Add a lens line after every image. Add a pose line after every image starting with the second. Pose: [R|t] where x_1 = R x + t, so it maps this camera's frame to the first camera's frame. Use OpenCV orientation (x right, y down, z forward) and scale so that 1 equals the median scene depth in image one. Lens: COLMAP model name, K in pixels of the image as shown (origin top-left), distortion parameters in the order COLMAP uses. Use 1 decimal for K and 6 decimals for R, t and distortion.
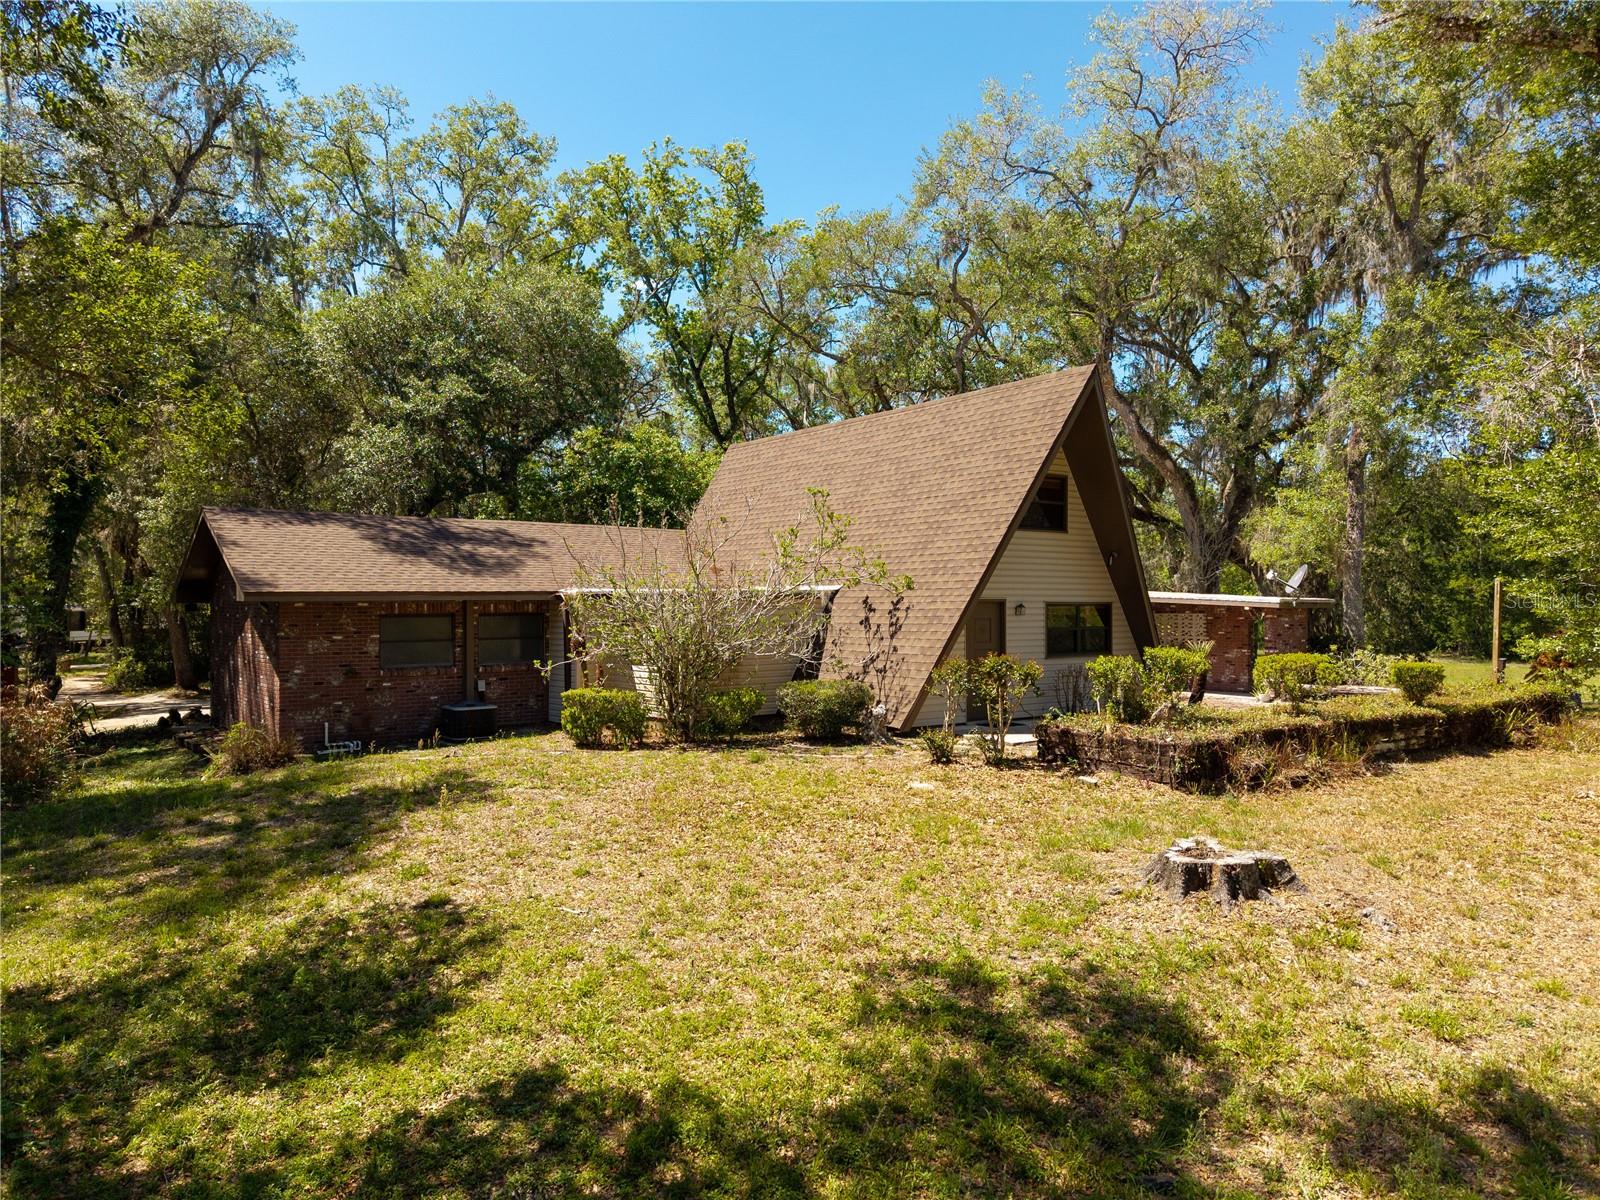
lens RADIAL K [[1077.2, 0, 800.0], [0, 1077.2, 600.0], [0, 0, 1]] dist [0.020686, -0.018299]
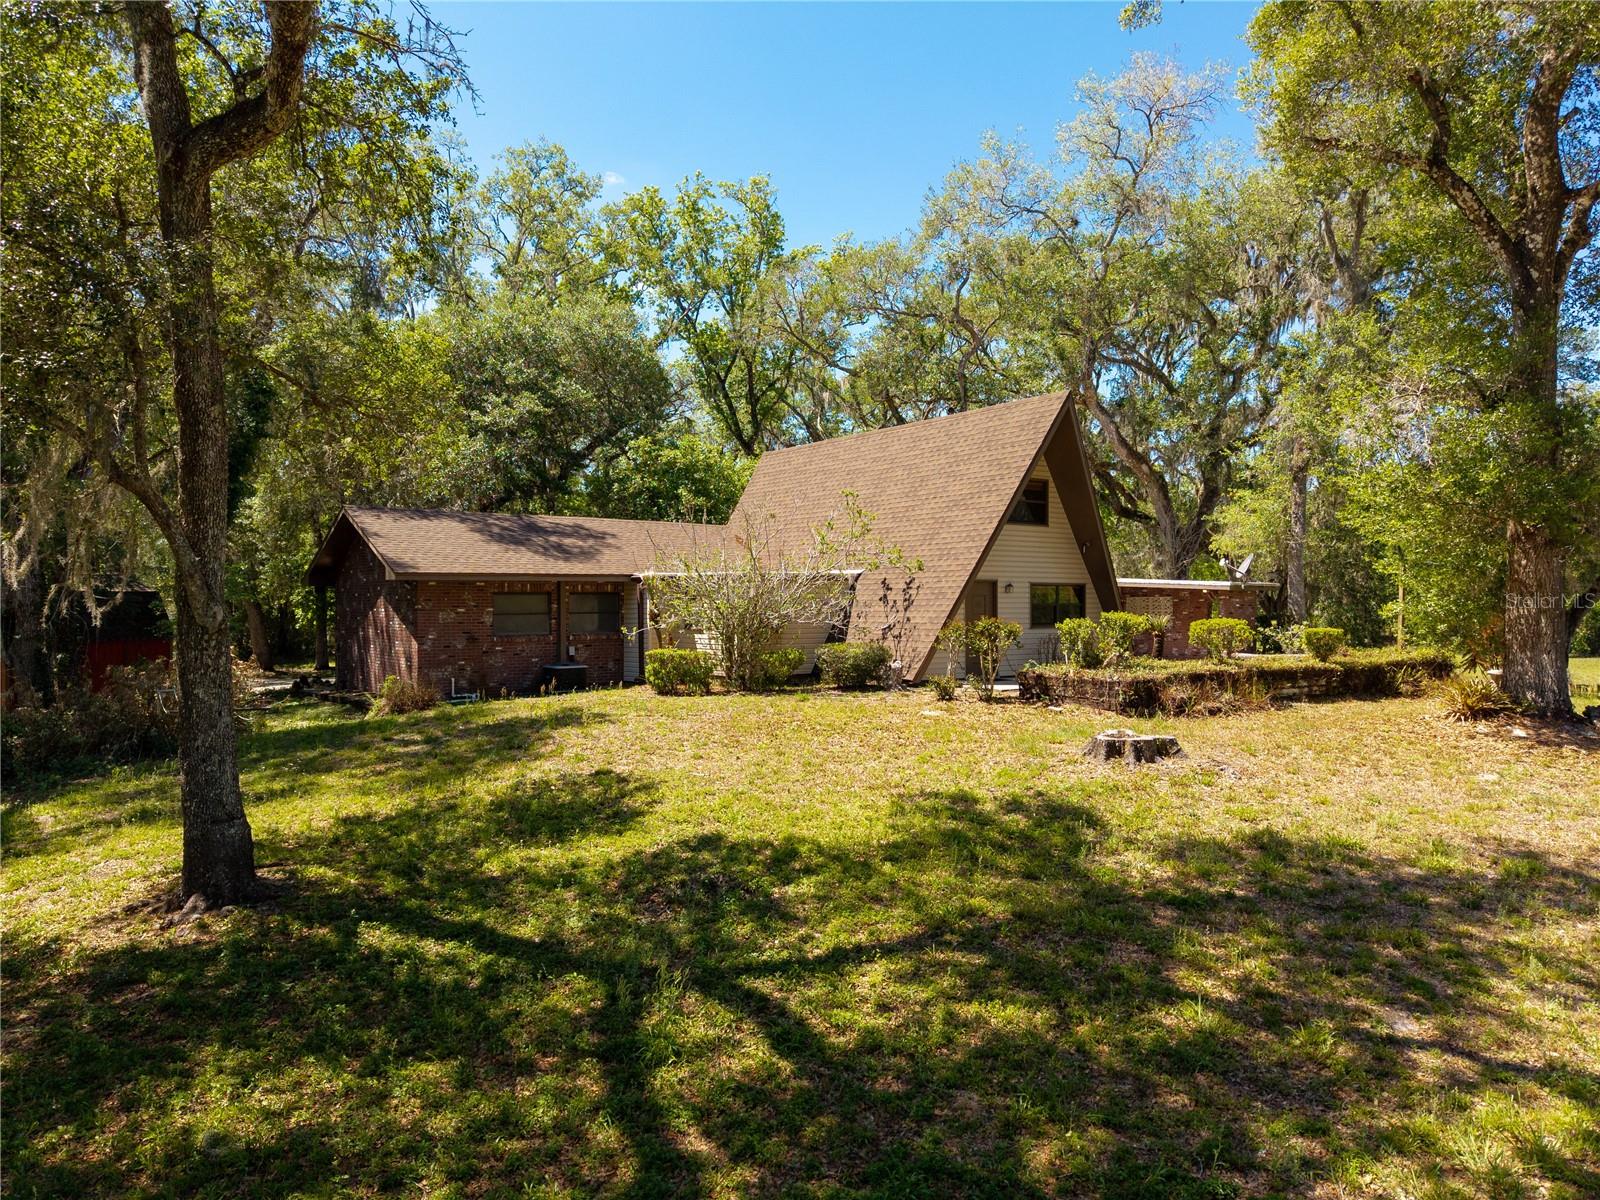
lens RADIAL K [[1077.2, 0, 800.0], [0, 1077.2, 600.0], [0, 0, 1]] dist [0.020686, -0.018299]
pose [[0.999992, 0.000000, -0.003877, -0.026216], [0.000001, 1.000000, 0.000385, 0.018604], [0.003877, -0.000385, 0.999992, -0.200541]]
